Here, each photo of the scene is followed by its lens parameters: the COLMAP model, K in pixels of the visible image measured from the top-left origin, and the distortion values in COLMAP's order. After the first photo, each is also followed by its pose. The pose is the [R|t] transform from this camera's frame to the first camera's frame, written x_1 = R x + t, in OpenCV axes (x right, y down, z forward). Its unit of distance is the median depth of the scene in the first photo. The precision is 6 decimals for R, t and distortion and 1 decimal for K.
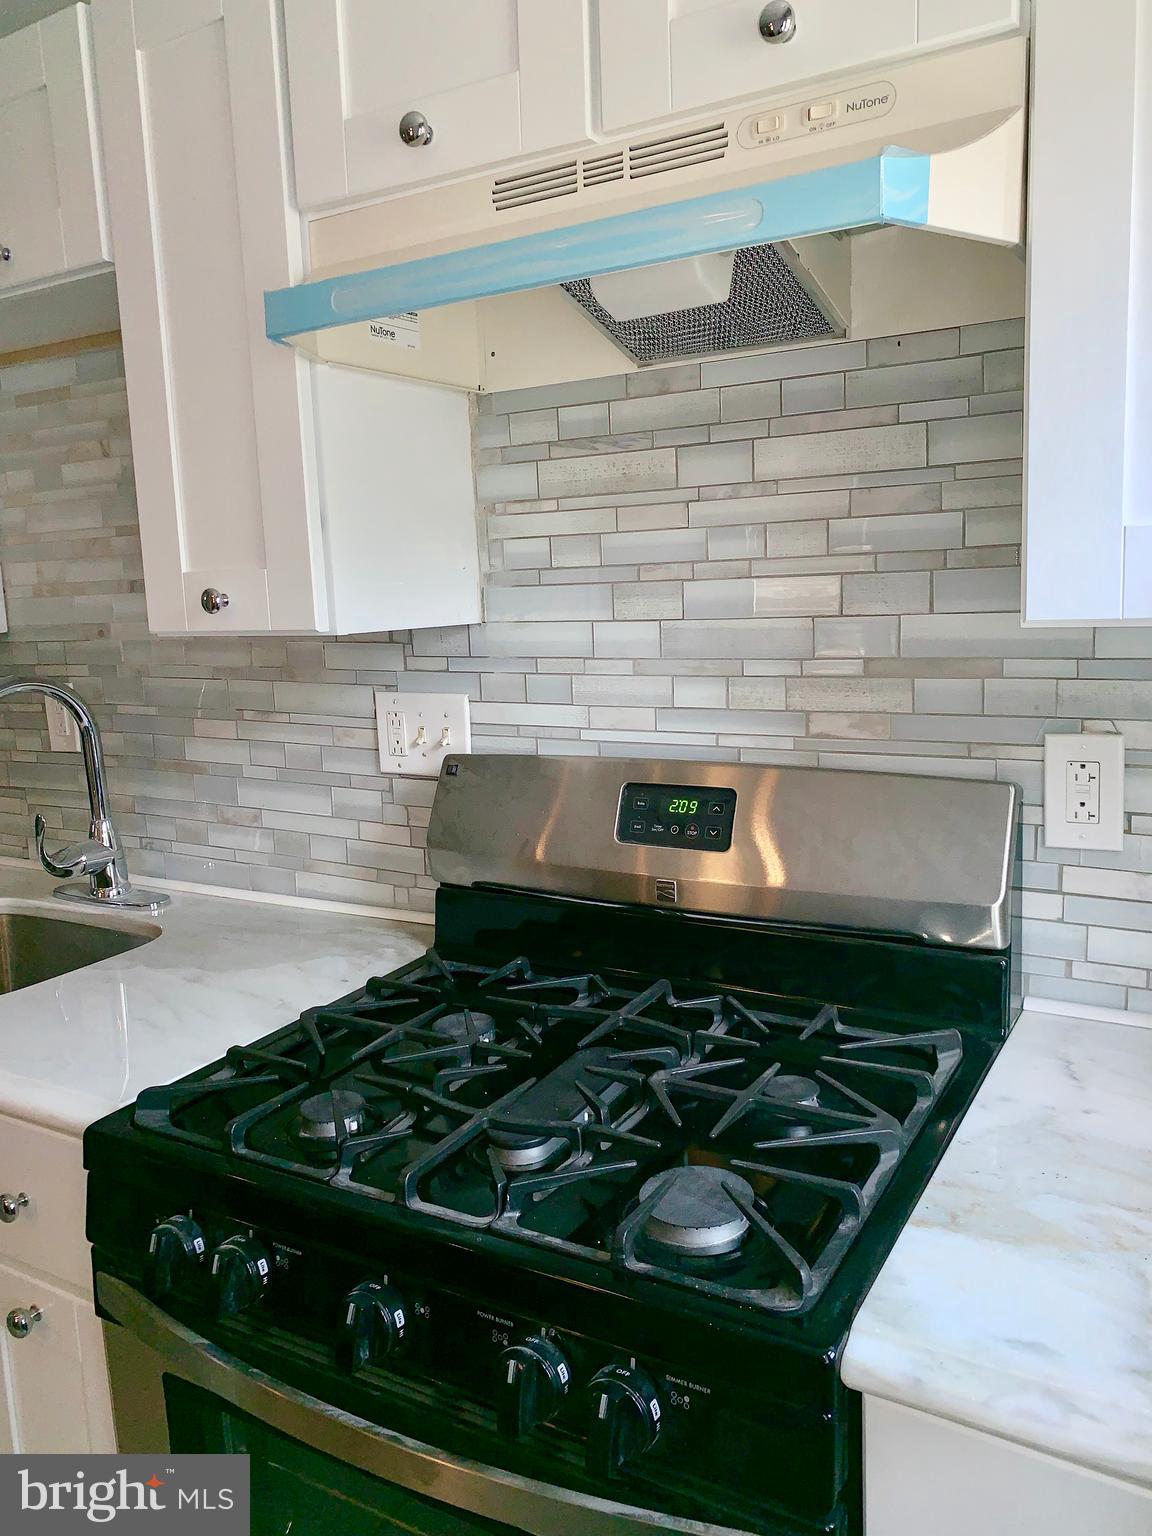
lens RADIAL K [[1201.7, 0, 576.0], [0, 1201.7, 768.0], [0, 0, 1]] dist [-0.013907, 0.000577]
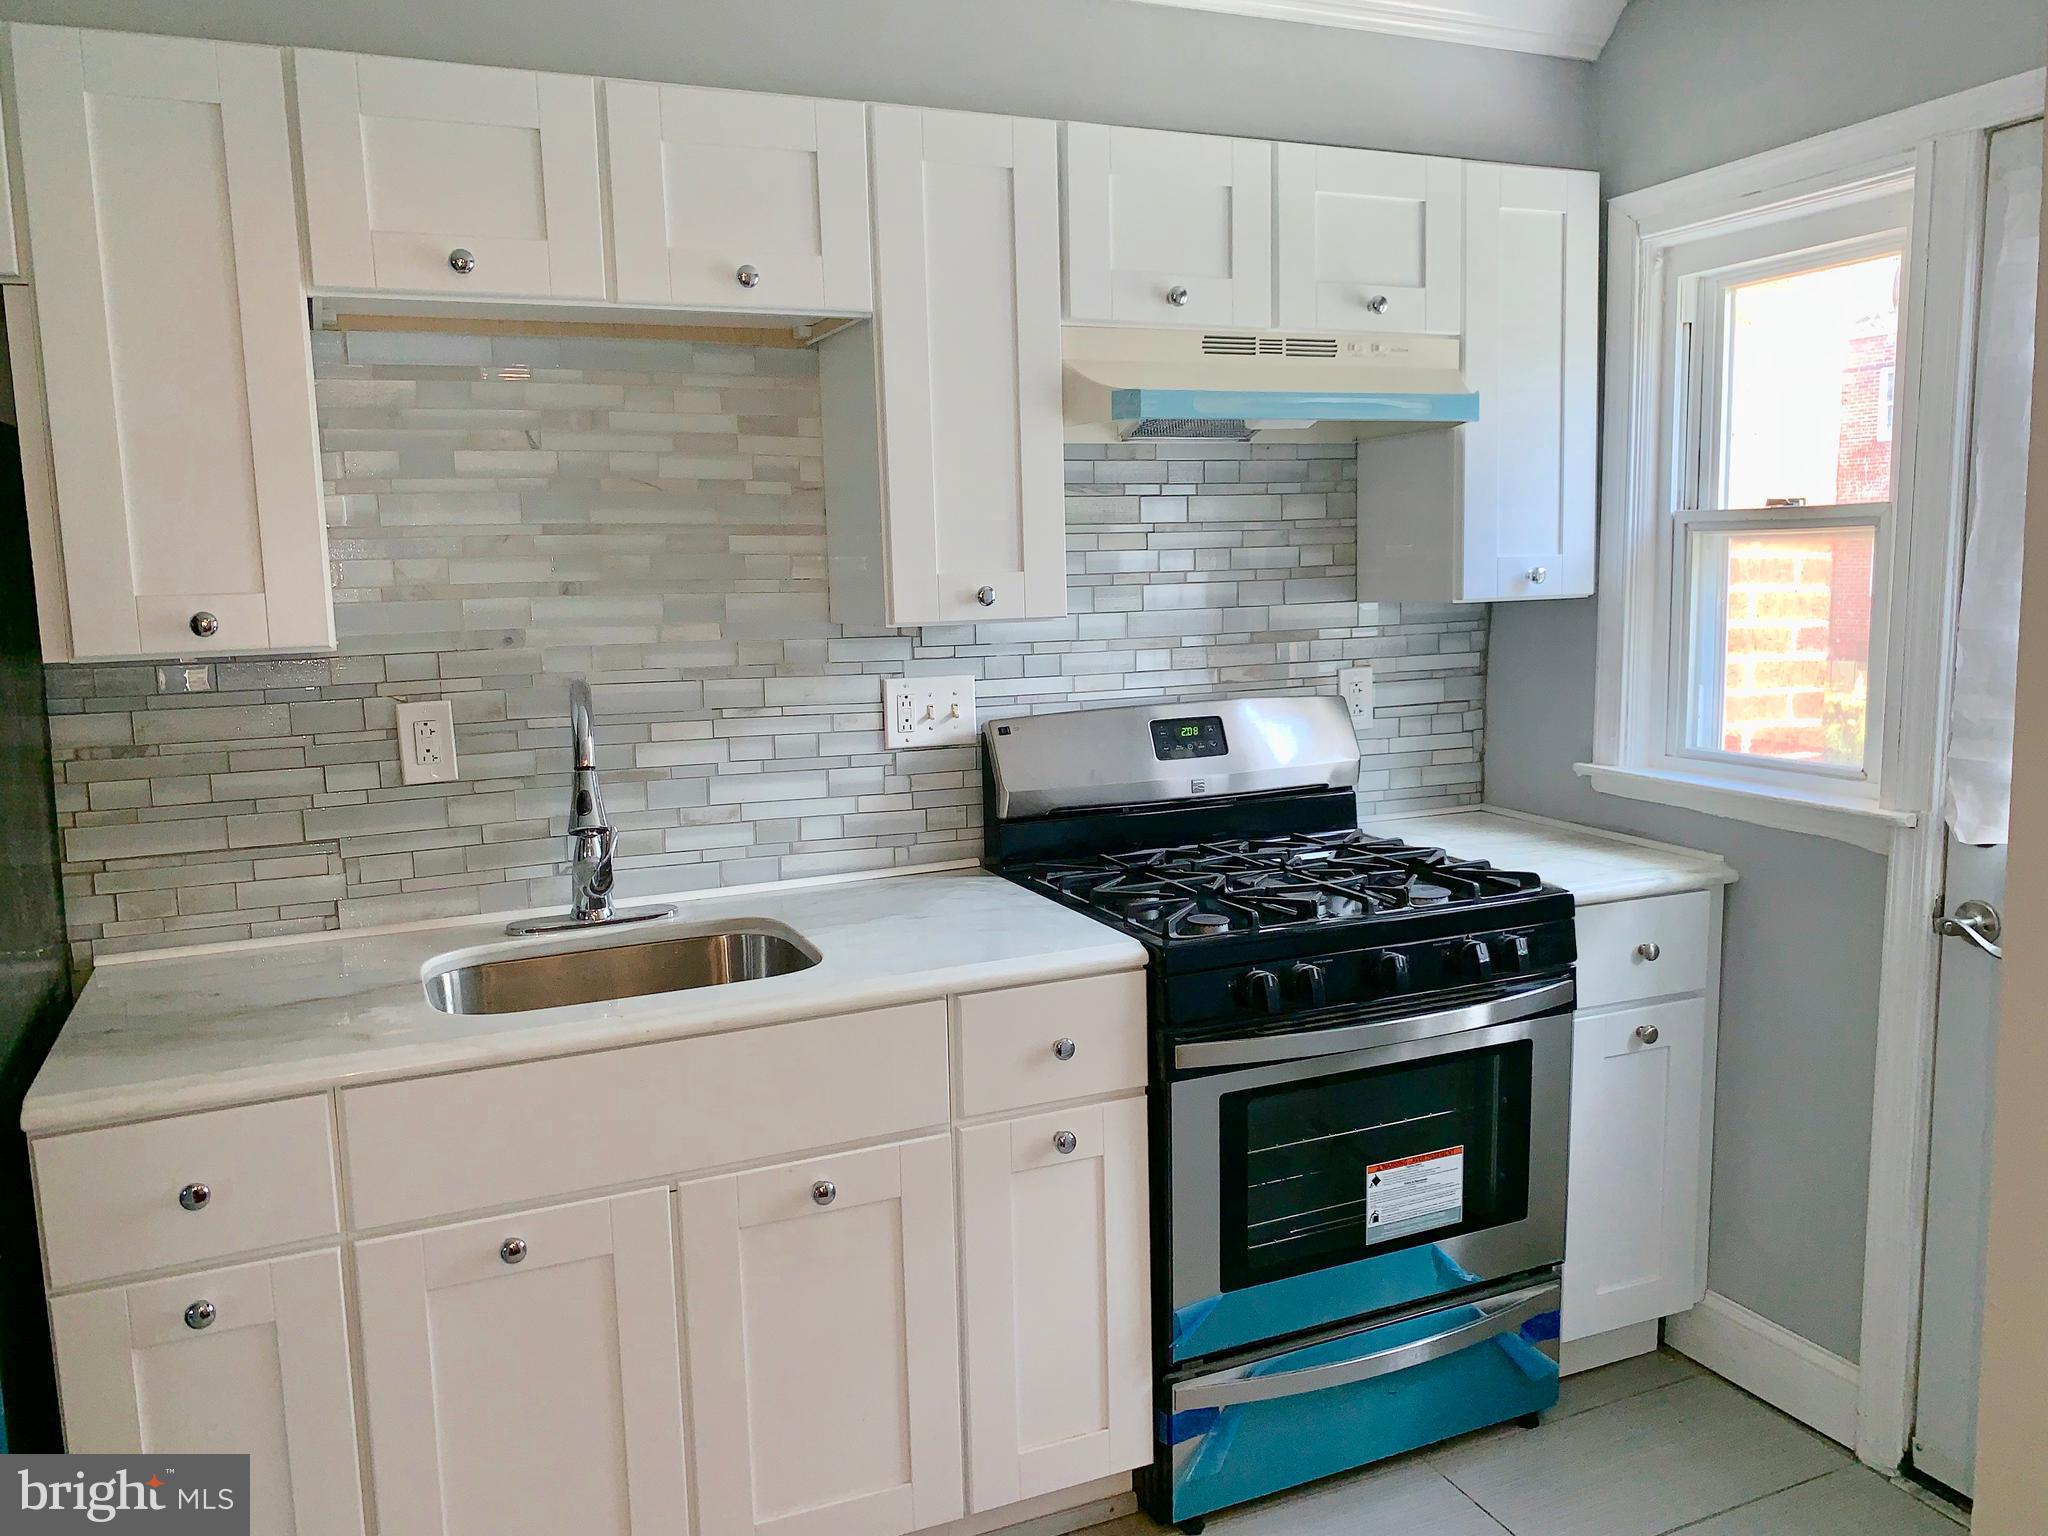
lens RADIAL K [[1563.3, 0, 1024.0], [0, 1563.3, 768.0], [0, 0, 1]] dist [-0.001867, 0.006365]
pose [[0.571679, -0.081264, 0.816443, -1.346068], [0.132675, 0.991143, 0.005754, 0.031496], [-0.809680, 0.105032, 0.577397, 0.025372]]
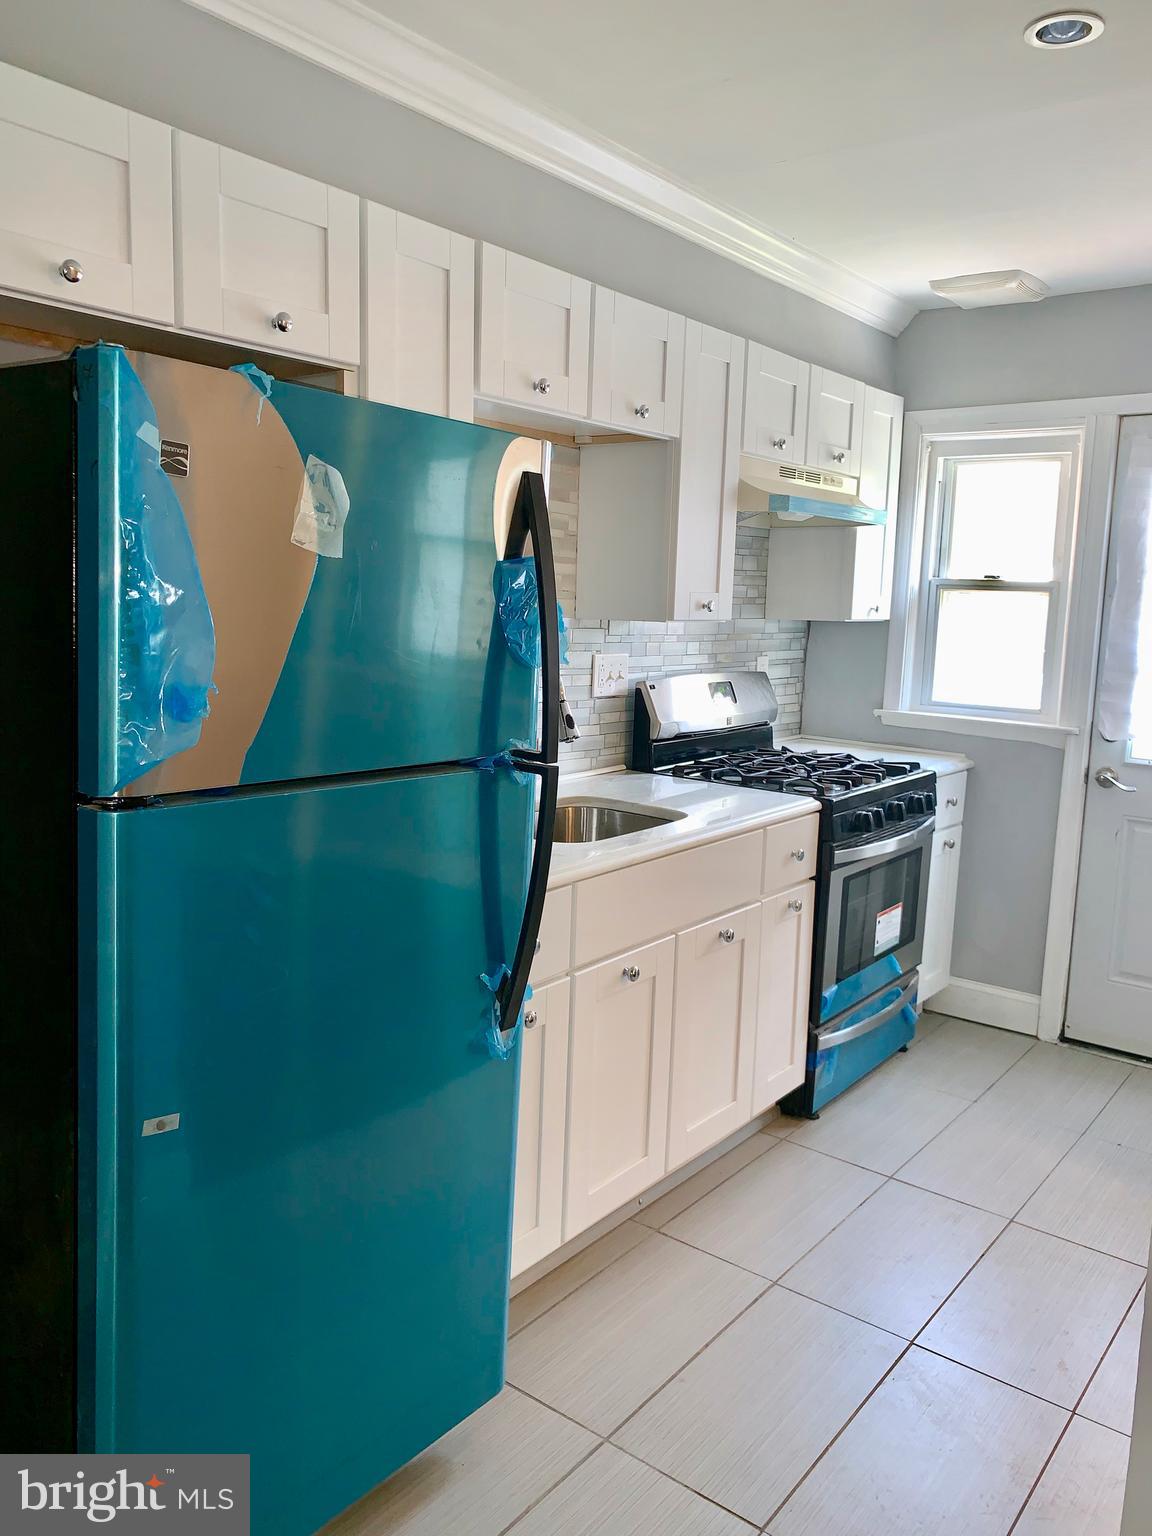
lens RADIAL K [[1172.5, 0, 576.0], [0, 1172.5, 768.0], [0, 0, 1]] dist [-0.001867, 0.006365]
pose [[0.112840, -0.103326, 0.988226, -2.047941], [0.124660, 0.988192, 0.089088, -0.054859], [-0.985762, 0.113140, 0.124389, 0.825666]]
